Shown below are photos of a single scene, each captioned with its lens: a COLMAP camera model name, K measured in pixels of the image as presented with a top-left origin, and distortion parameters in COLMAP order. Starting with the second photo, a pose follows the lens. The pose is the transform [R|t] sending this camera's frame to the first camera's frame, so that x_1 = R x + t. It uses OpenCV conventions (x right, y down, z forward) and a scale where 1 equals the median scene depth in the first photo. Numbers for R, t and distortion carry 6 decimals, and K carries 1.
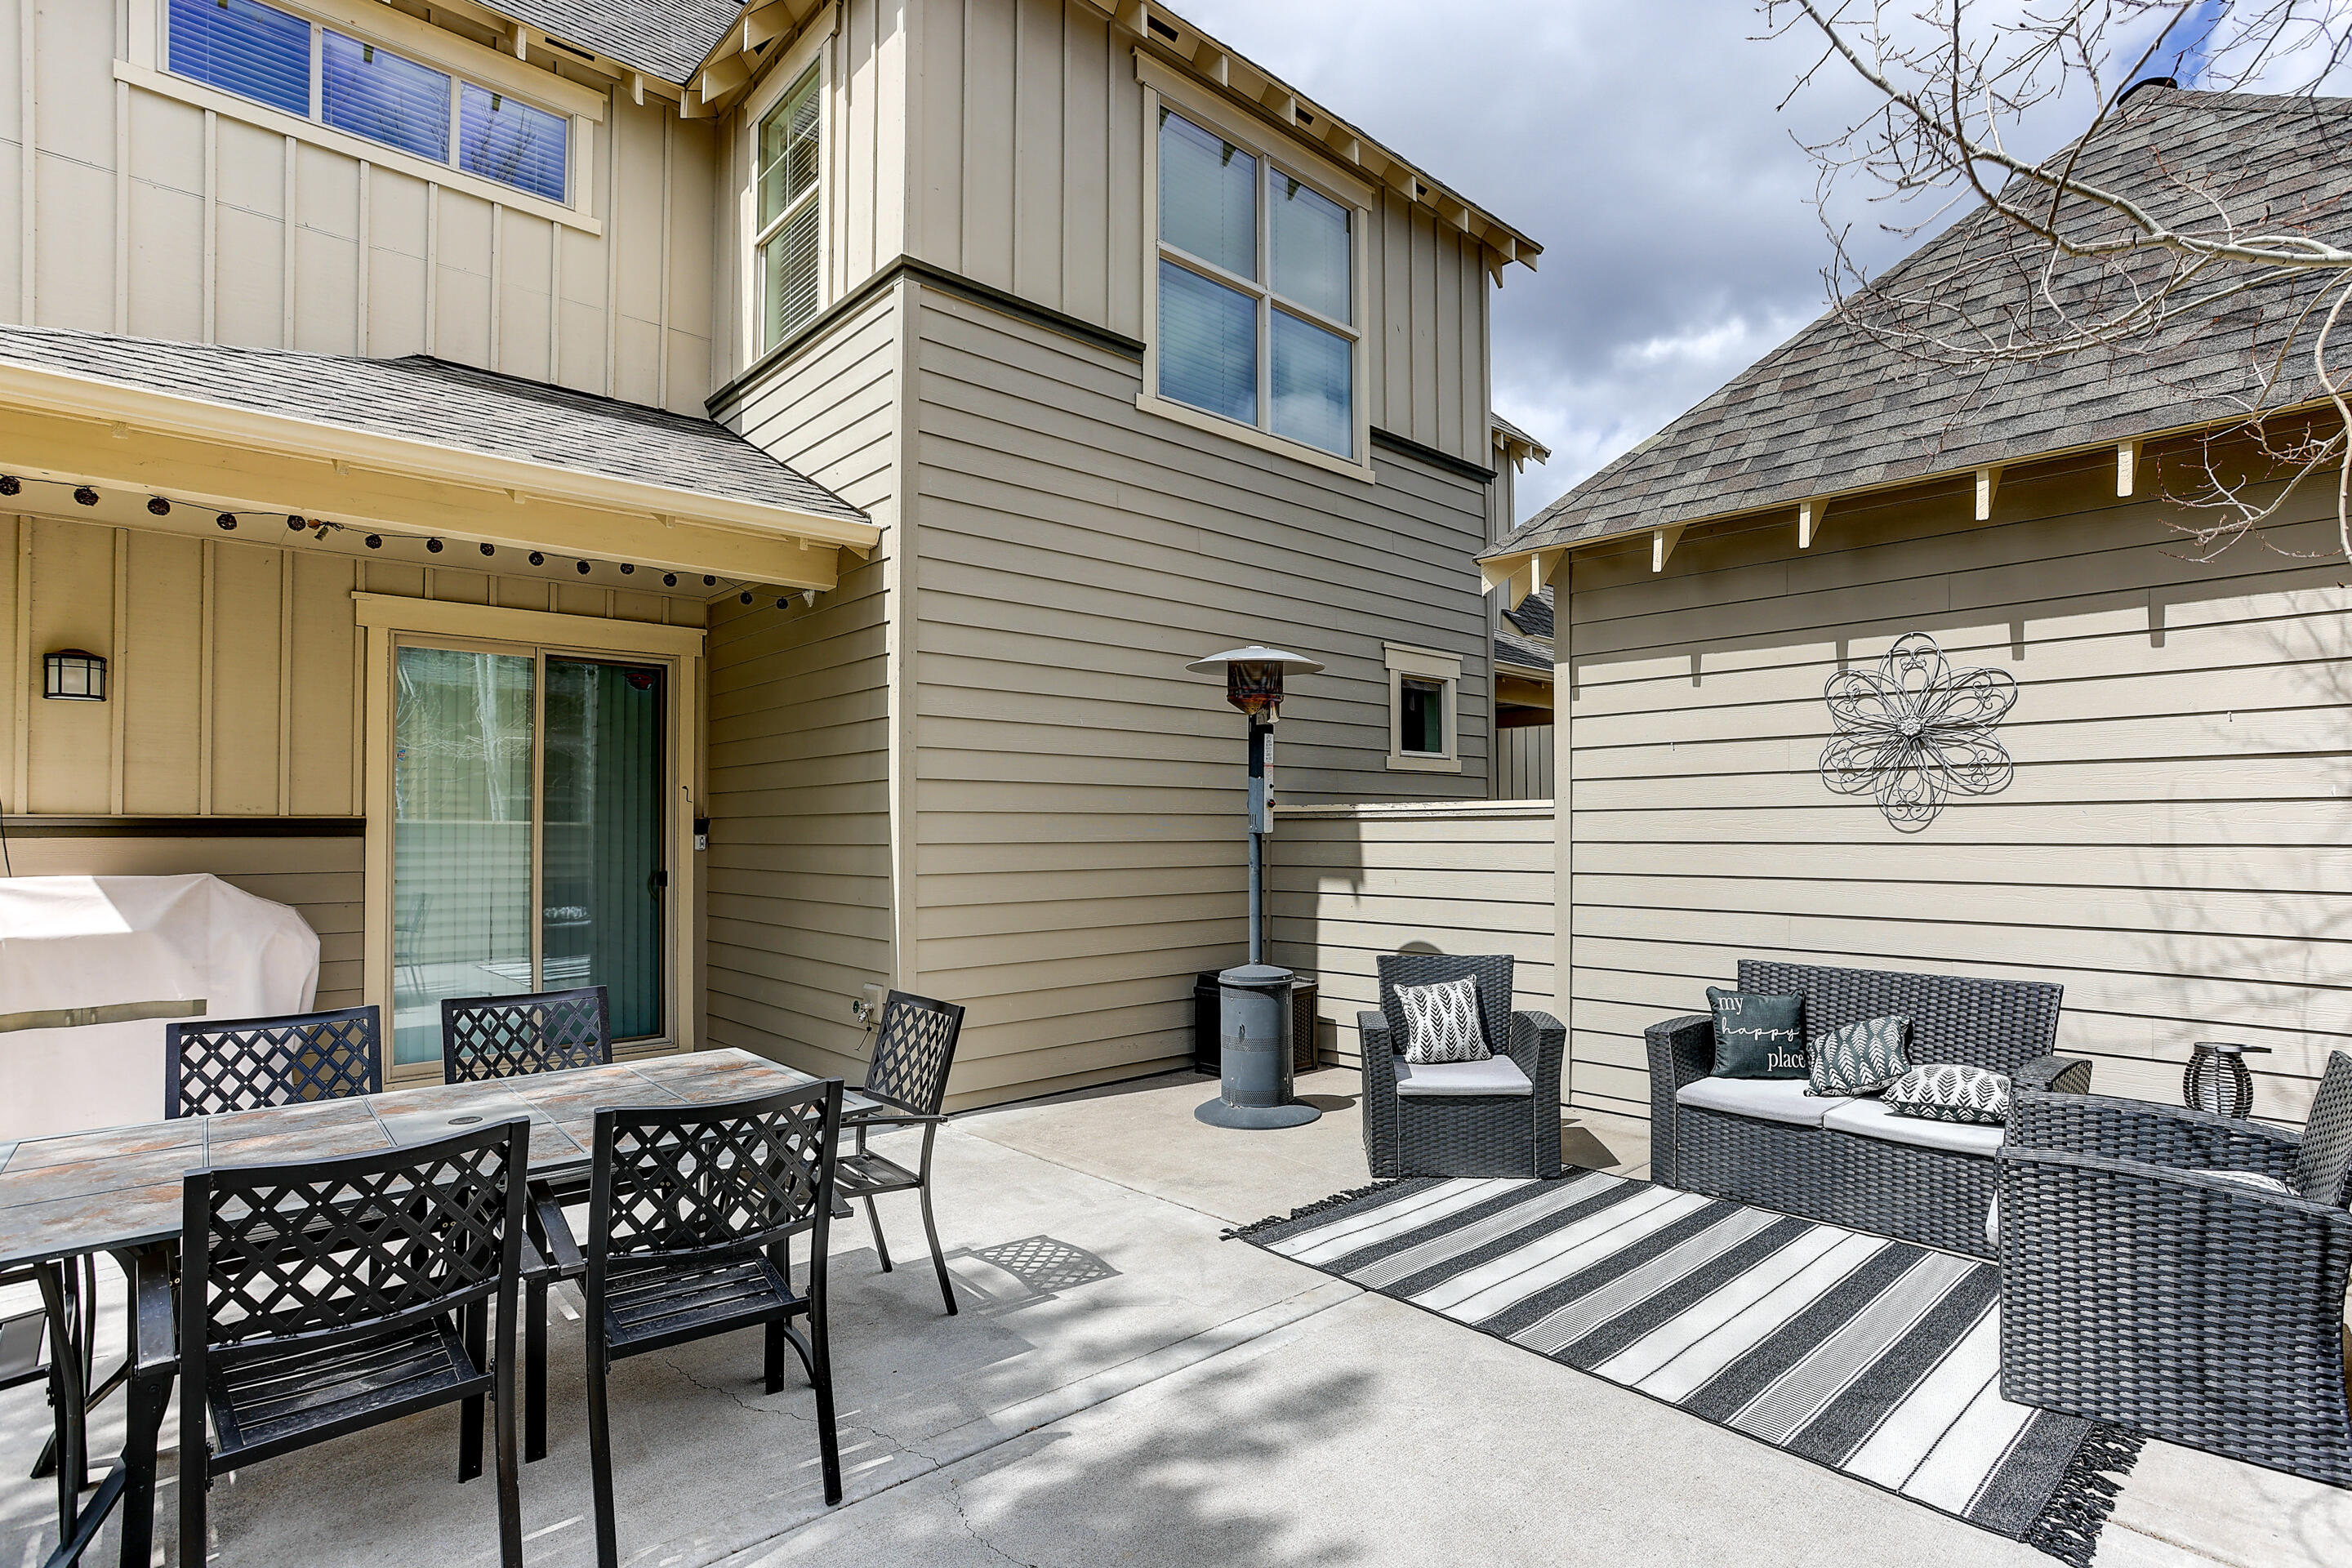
lens RADIAL K [[1177.0, 0, 1212.6], [0, 1177.0, 809.8], [0, 0, 1]] dist [-0.037385, 0.020736]
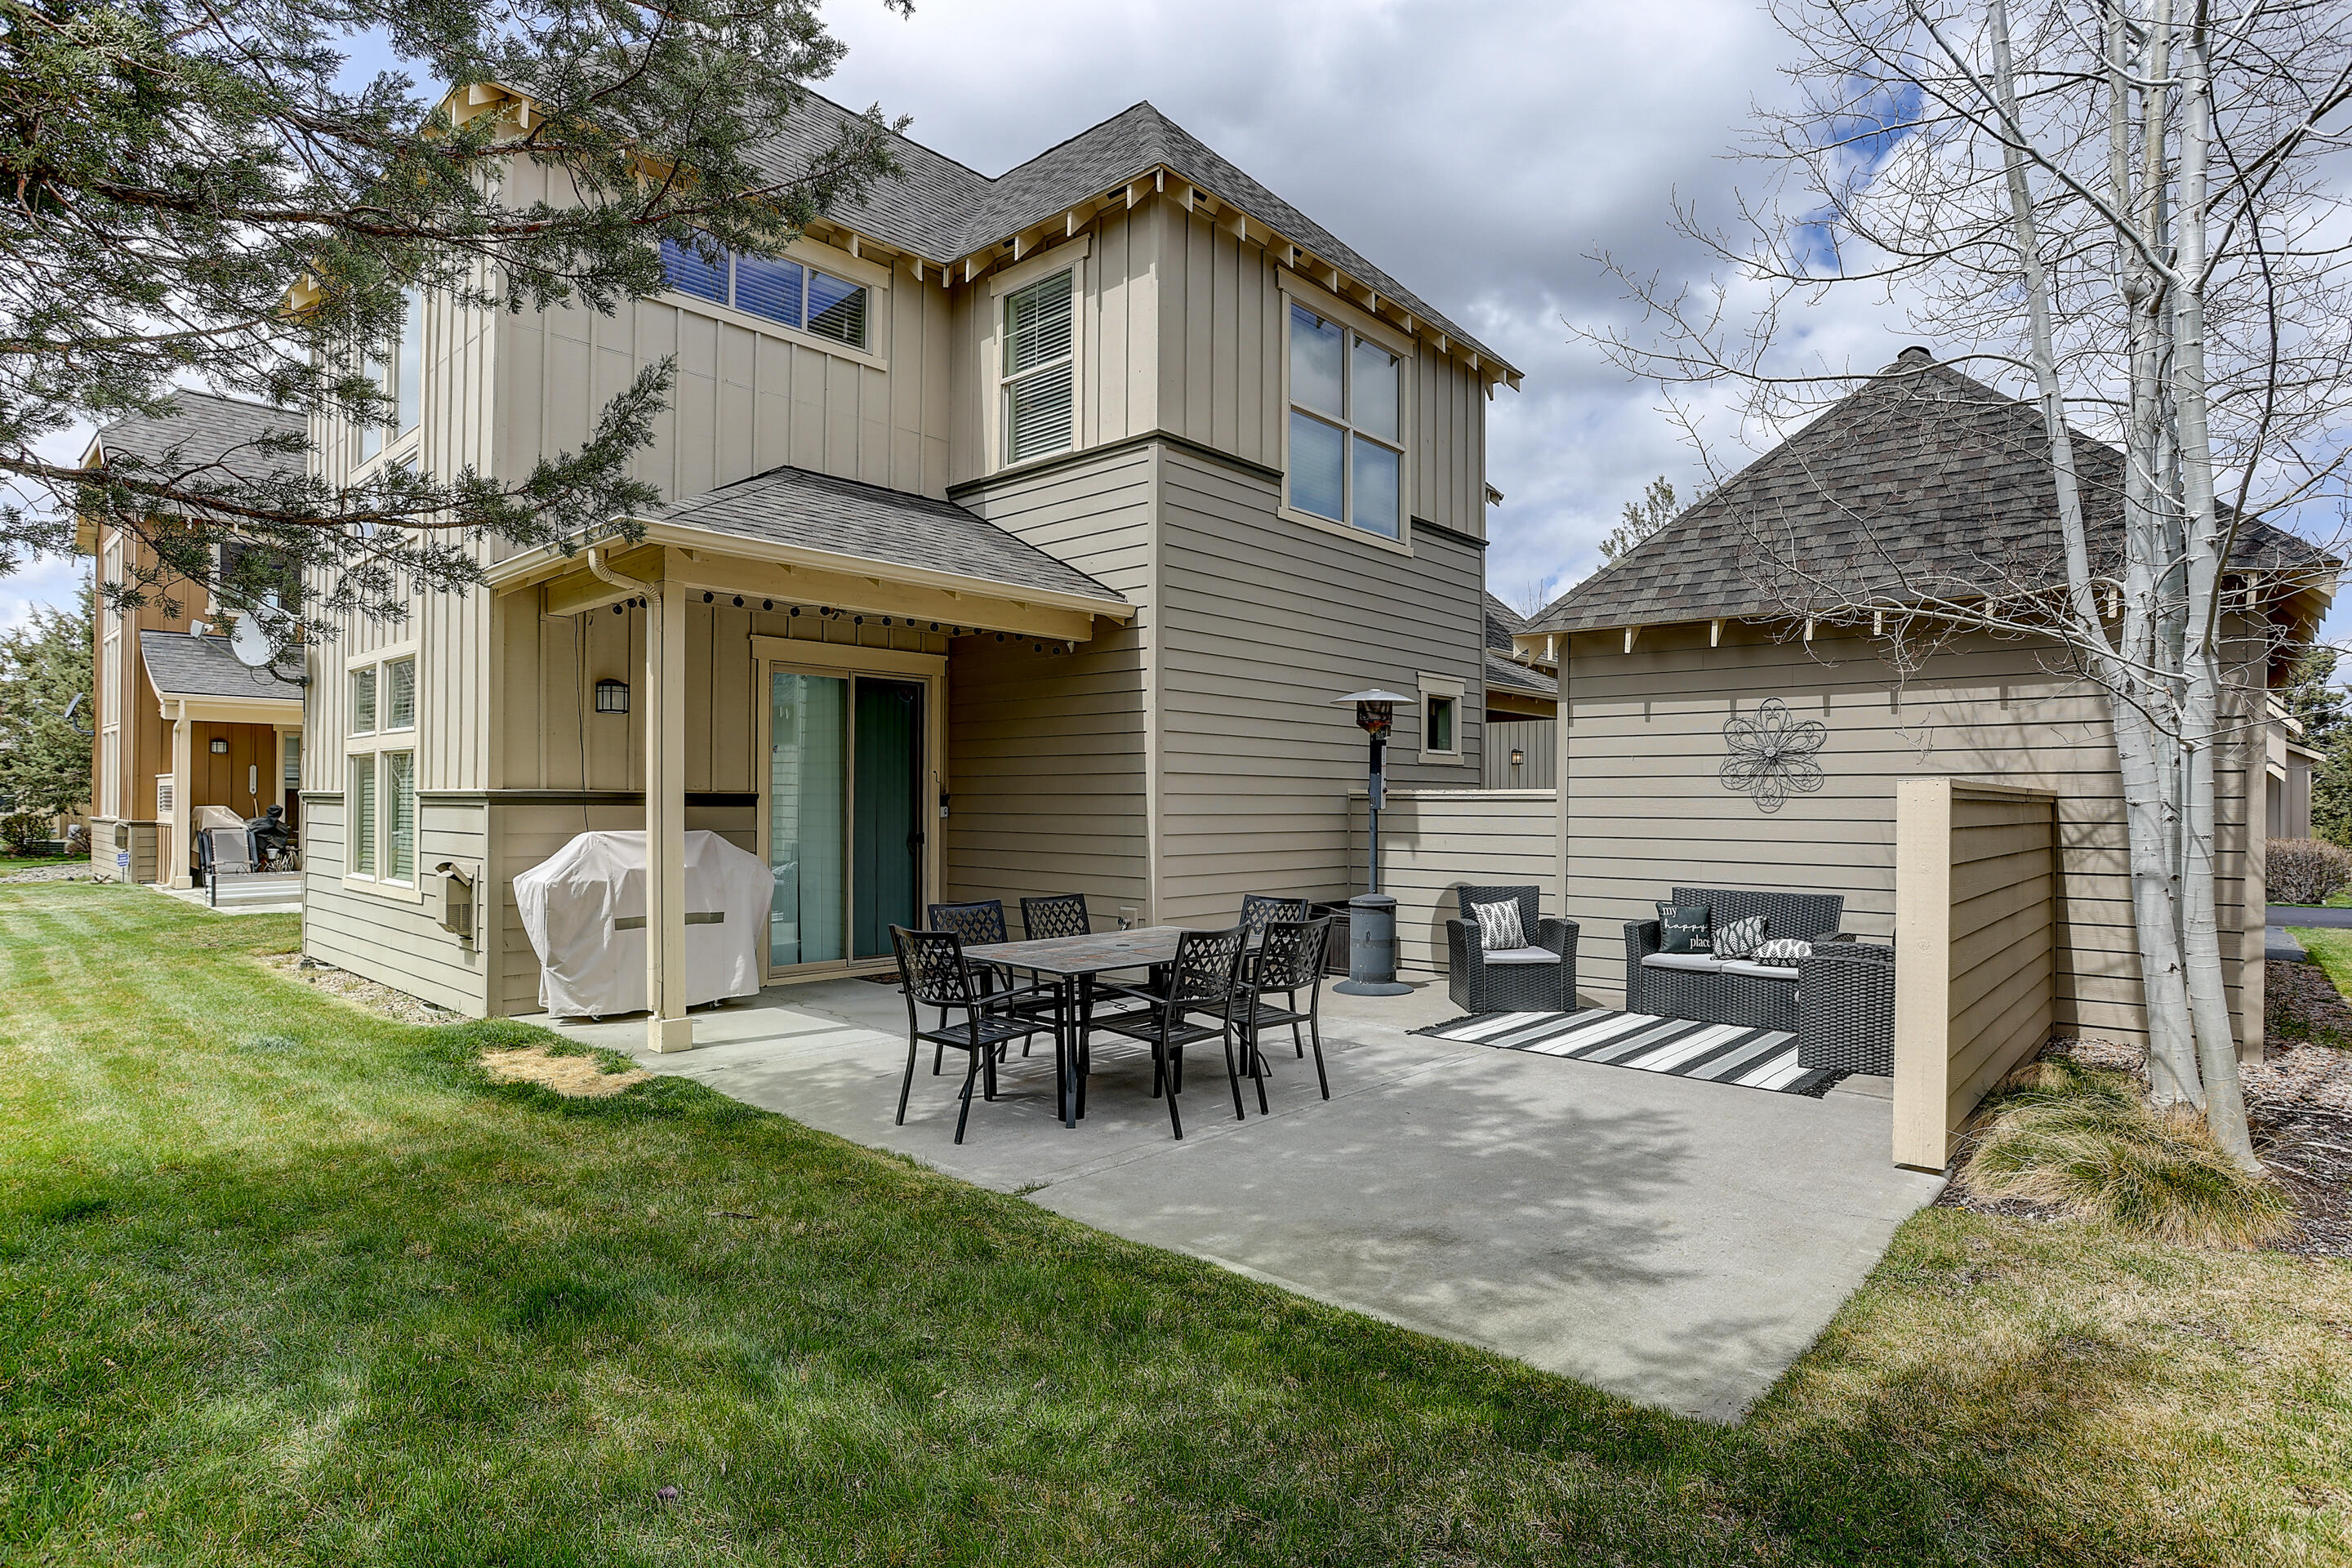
lens RADIAL K [[1220.3, 0, 1237.4], [0, 1220.3, 796.2], [0, 0, 1]] dist [-0.047060, 0.000006]
pose [[0.992943, 0.009999, 0.118171, -0.342582], [-0.011576, 0.999853, 0.012670, -0.016063], [-0.118027, -0.013948, 0.992912, -0.594406]]
